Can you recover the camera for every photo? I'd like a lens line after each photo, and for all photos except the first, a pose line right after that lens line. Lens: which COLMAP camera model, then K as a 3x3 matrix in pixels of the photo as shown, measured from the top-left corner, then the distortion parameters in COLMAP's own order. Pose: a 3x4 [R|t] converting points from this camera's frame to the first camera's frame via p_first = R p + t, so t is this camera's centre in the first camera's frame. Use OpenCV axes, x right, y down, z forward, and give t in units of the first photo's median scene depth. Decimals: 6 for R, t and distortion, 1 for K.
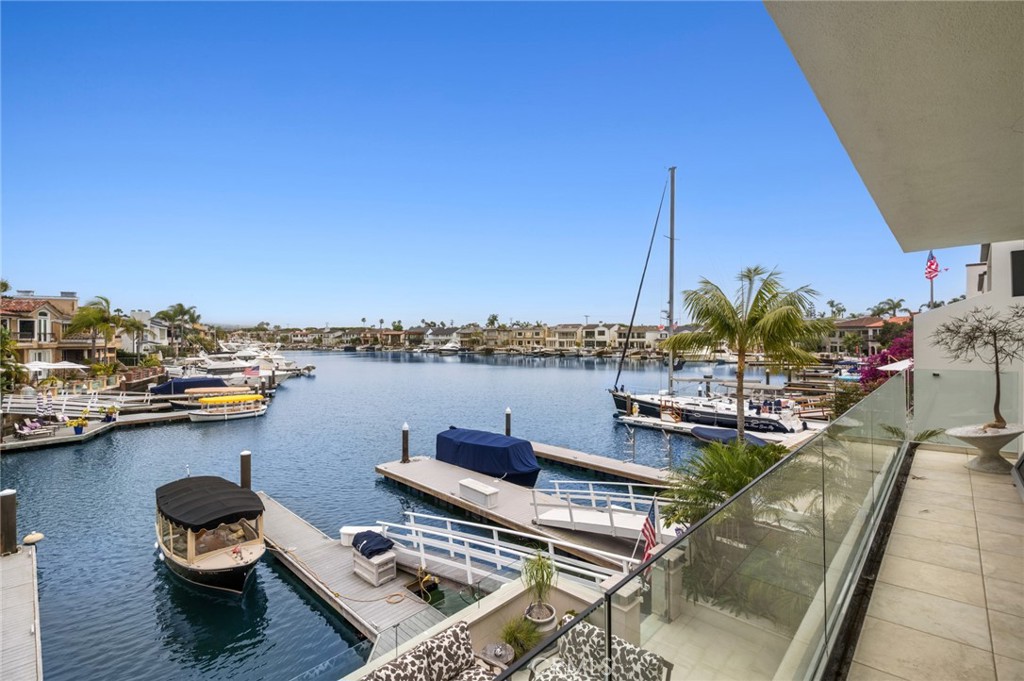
lens RADIAL K [[470.7, 0, 517.4], [0, 470.7, 339.0], [0, 0, 1]] dist [-0.000156, -0.000803]
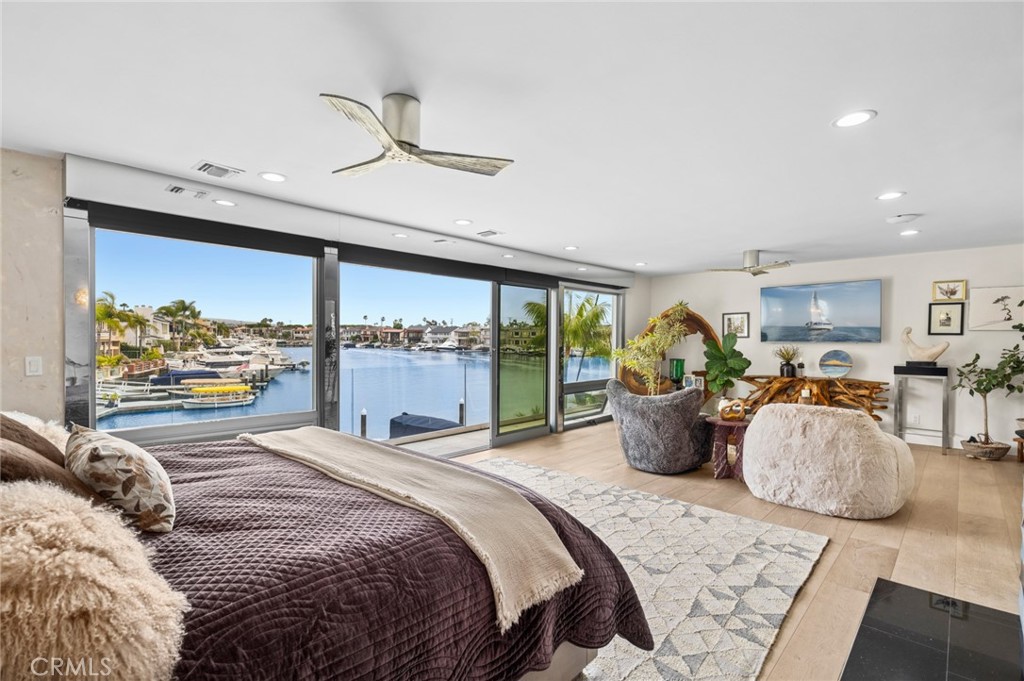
lens RADIAL K [[474.9, 0, 513.8], [0, 474.9, 338.6], [0, 0, 1]] dist [0.003965, 0.000119]
pose [[0.999739, 0.014330, -0.017797, 0.050020], [-0.014332, 0.999897, 0.000012, -0.000275], [0.017795, 0.000244, 0.999842, -0.054288]]
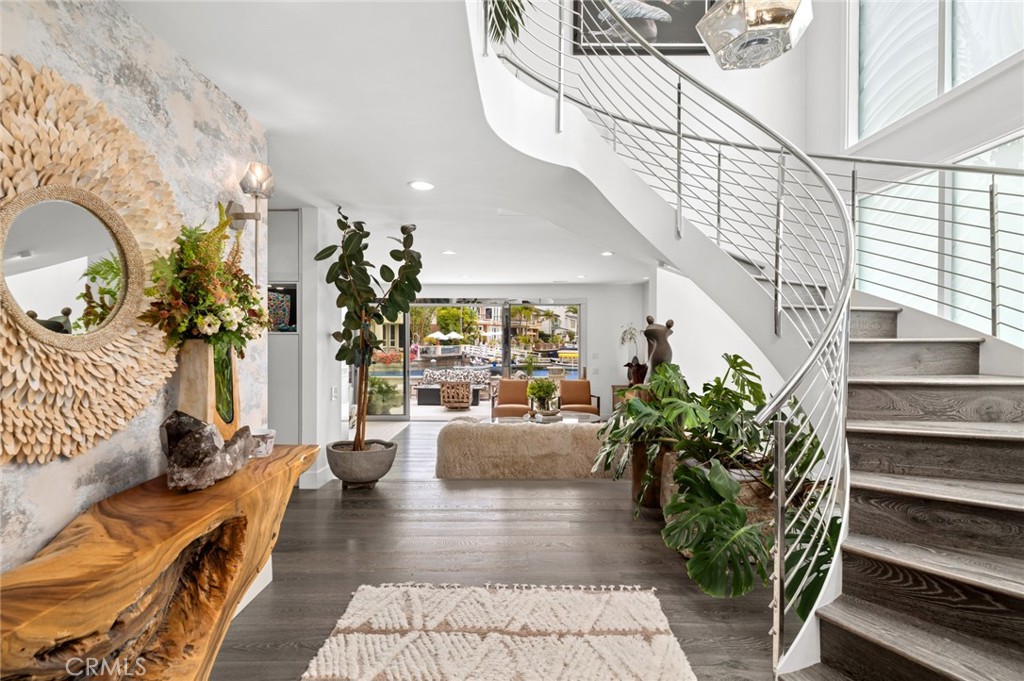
lens RADIAL K [[474.9, 0, 513.8], [0, 474.9, 338.6], [0, 0, 1]] dist [0.003965, 0.000119]
pose [[0.676848, 0.004584, -0.736109, 0.164287], [-0.006757, 0.999977, 0.000015, 0.042490], [0.736092, 0.004964, 0.676863, -0.049063]]
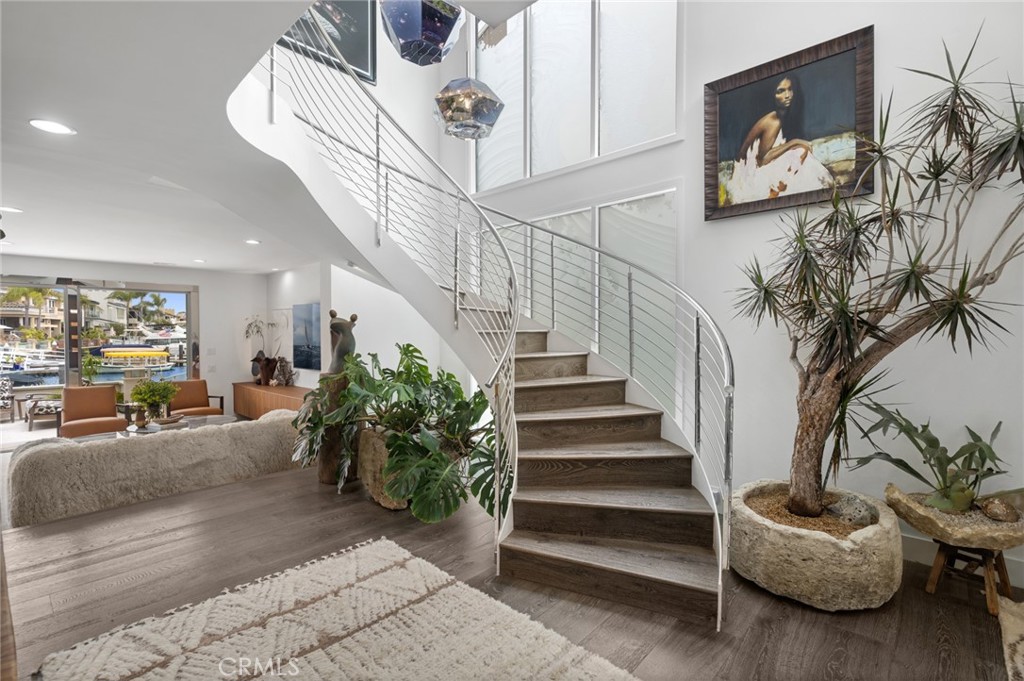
lens RADIAL K [[470.7, 0, 517.4], [0, 470.7, 339.0], [0, 0, 1]] dist [-0.000156, -0.000803]
pose [[0.999991, 0.000543, 0.004134, 0.156962], [-0.000593, 0.999926, 0.012114, 0.042657], [-0.004127, -0.012116, 0.999918, -0.060160]]
